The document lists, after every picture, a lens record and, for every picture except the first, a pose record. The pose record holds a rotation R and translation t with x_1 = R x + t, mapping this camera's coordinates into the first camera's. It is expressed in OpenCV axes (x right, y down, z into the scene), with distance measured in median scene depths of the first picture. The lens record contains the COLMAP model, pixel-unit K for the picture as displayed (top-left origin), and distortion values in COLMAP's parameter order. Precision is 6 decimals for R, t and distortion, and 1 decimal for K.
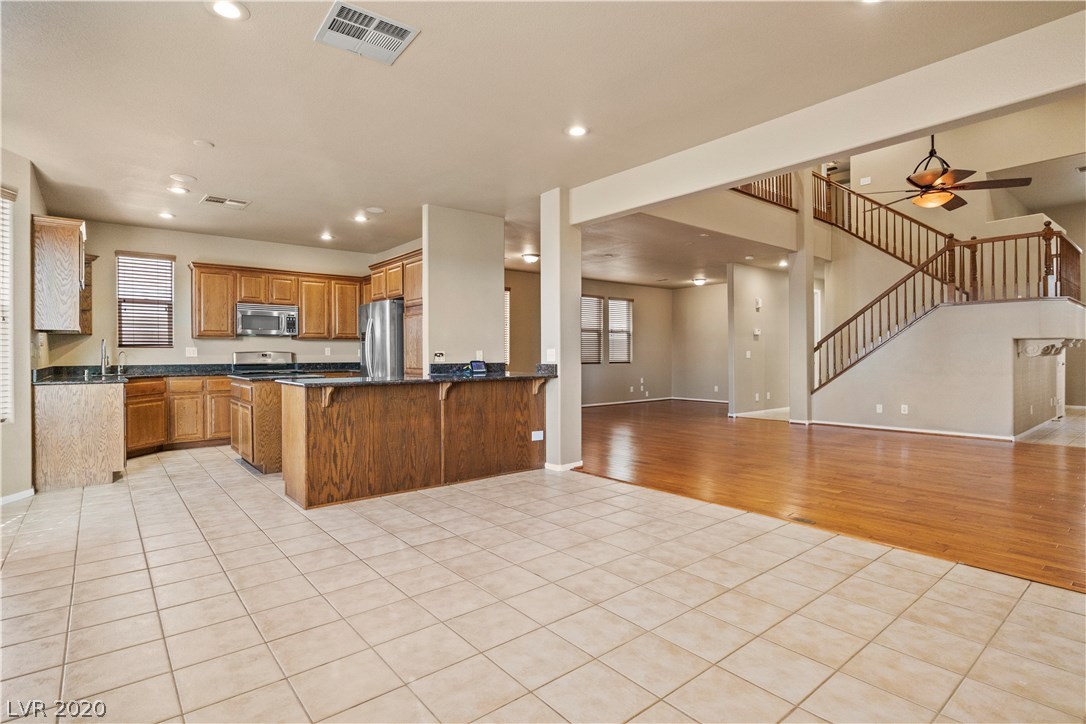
lens RADIAL K [[541.3, 0, 547.2], [0, 541.3, 354.1], [0, 0, 1]] dist [-0.004510, -0.001166]
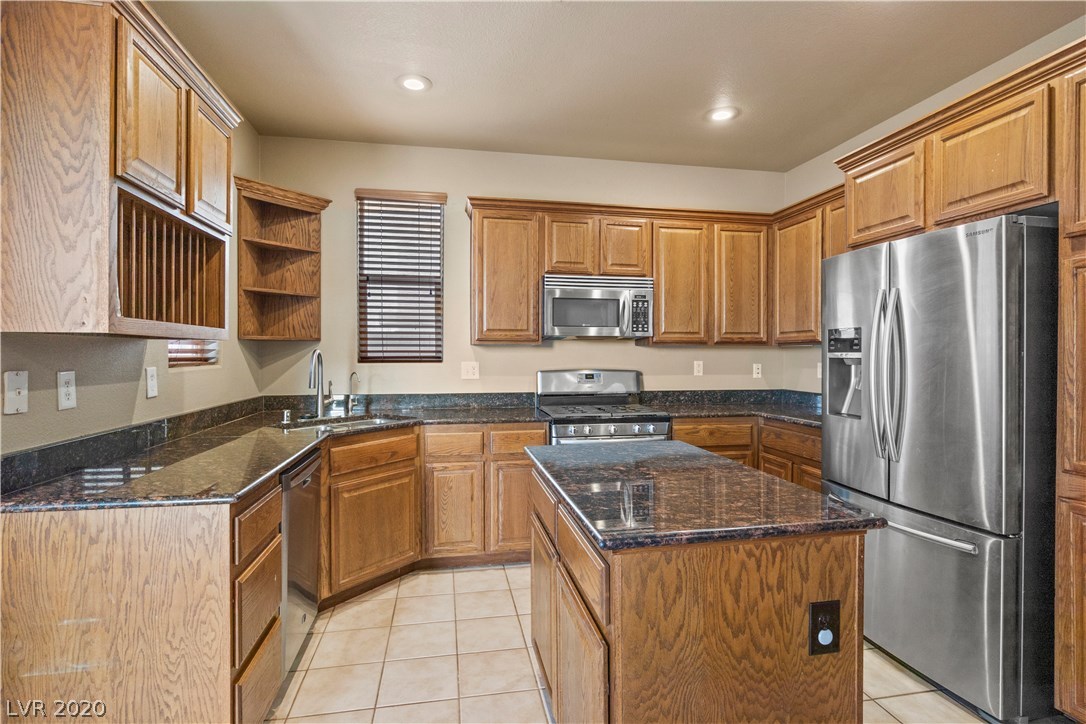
lens RADIAL K [[541.3, 0, 547.2], [0, 541.3, 354.1], [0, 0, 1]] dist [-0.004510, -0.001166]
pose [[0.875217, 0.007422, -0.483674, -0.335642], [-0.005704, 0.999971, 0.005023, -0.023636], [0.483697, -0.001638, 0.875234, 0.574148]]
